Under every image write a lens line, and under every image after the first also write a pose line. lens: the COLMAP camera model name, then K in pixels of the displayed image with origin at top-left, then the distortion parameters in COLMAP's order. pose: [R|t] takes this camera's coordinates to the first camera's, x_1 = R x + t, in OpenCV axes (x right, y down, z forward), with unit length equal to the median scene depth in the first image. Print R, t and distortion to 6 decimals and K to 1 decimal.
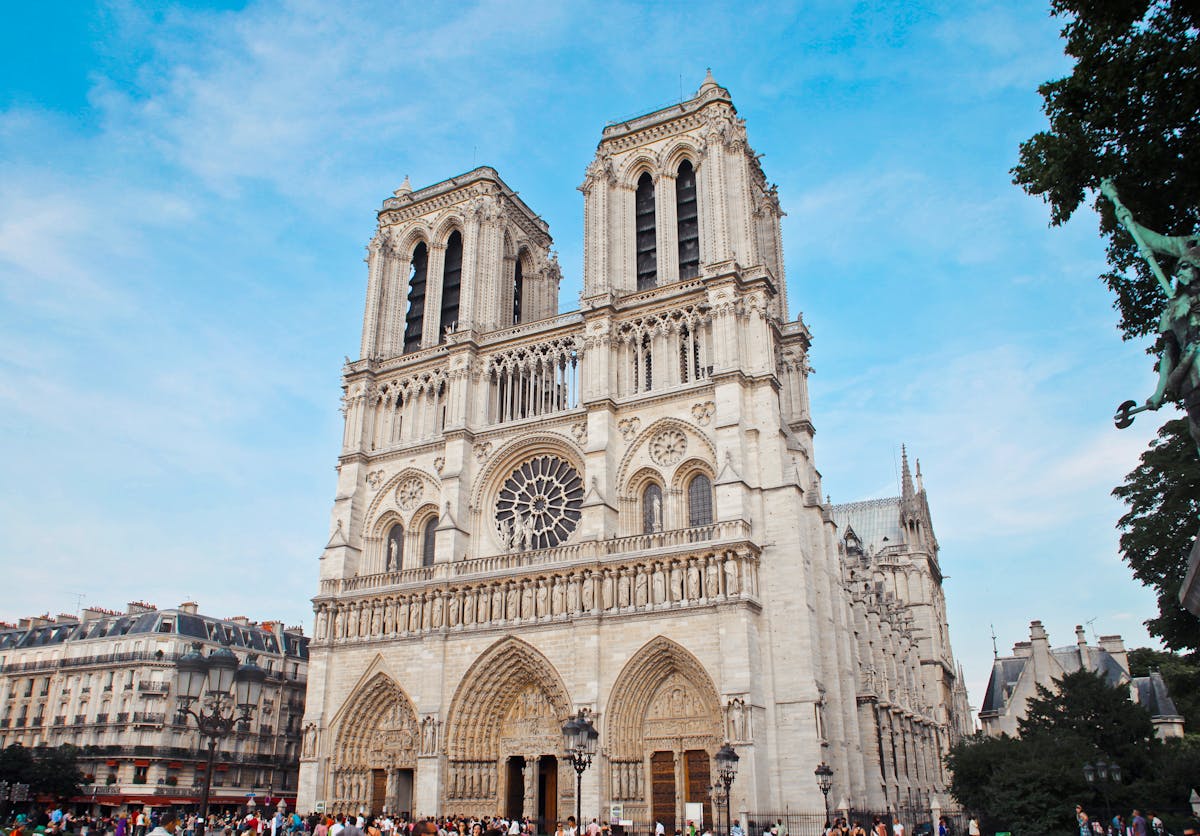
lens RADIAL K [[868.0, 0, 619.3], [0, 868.0, 422.3], [0, 0, 1]] dist [-0.061745, -0.000863]
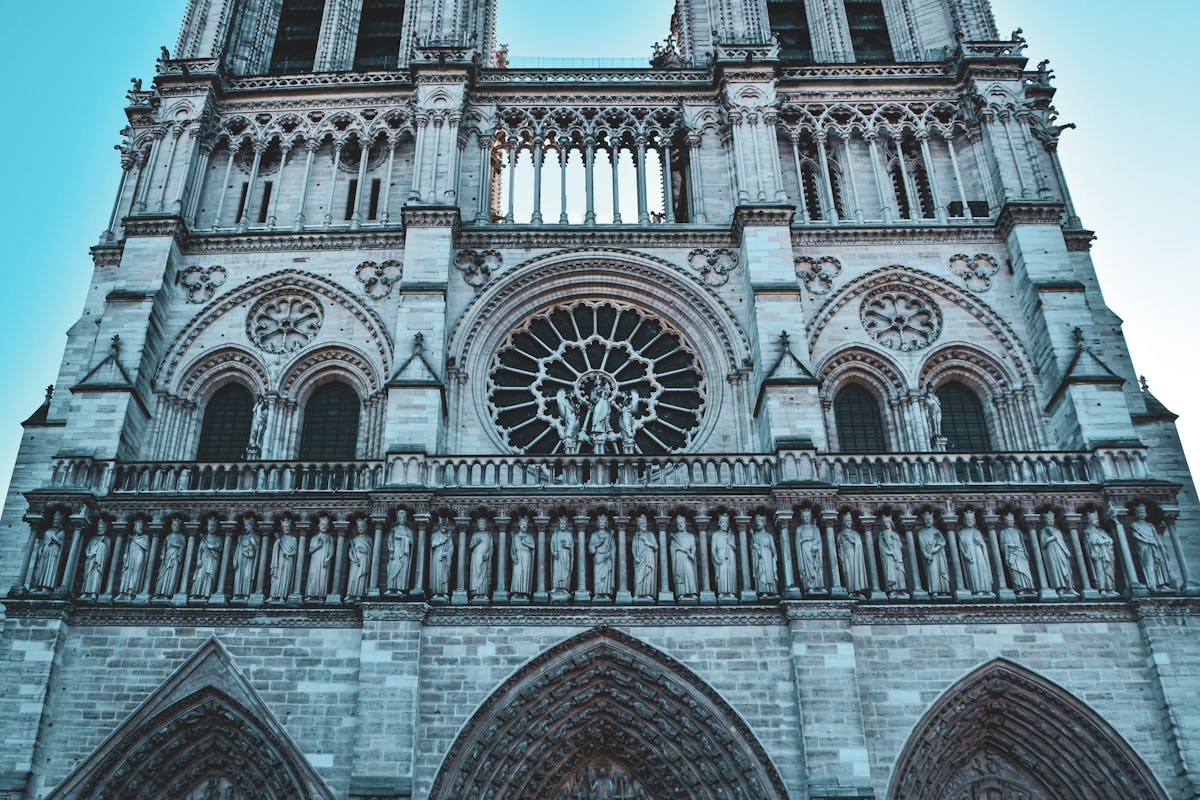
lens RADIAL K [[1055.1, 0, 483.1], [0, 1055.1, 400.7], [0, 0, 1]] dist [-0.076864, 0.004858]
pose [[0.923107, 0.233286, 0.305699, -0.330951], [-0.189100, 0.967589, -0.167371, 0.213340], [-0.334836, 0.096694, 0.937302, 0.474412]]
